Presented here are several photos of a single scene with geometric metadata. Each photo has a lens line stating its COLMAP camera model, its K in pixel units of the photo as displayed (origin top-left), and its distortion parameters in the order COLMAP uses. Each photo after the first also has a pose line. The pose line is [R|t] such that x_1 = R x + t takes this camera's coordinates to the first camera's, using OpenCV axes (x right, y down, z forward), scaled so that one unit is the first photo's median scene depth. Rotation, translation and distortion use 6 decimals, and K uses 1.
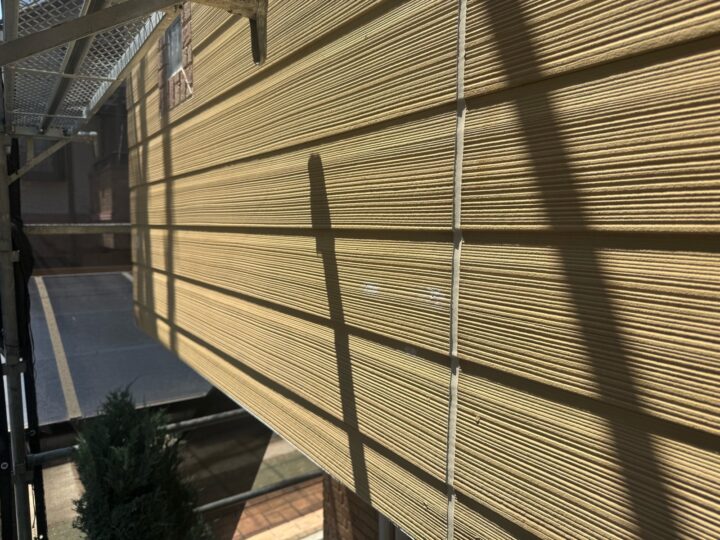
lens RADIAL K [[538.6, 0, 361.6], [0, 538.6, 289.4], [0, 0, 1]] dist [0.115312, -0.208991]
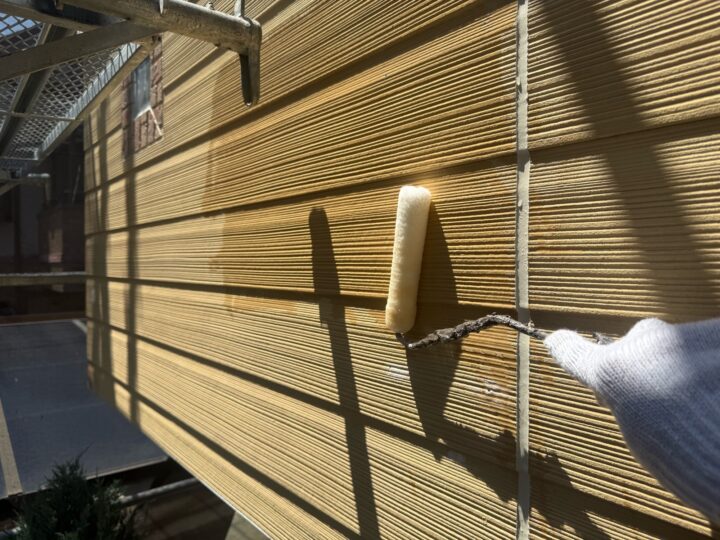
lens RADIAL K [[546.9, 0, 360.8], [0, 546.9, 279.1], [0, 0, 1]] dist [0.034905, -0.047724]
pose [[0.997245, -0.013173, 0.072997, -0.081977], [0.019167, 0.996444, -0.082043, -0.064282], [-0.071657, 0.083216, 0.993952, 0.149067]]
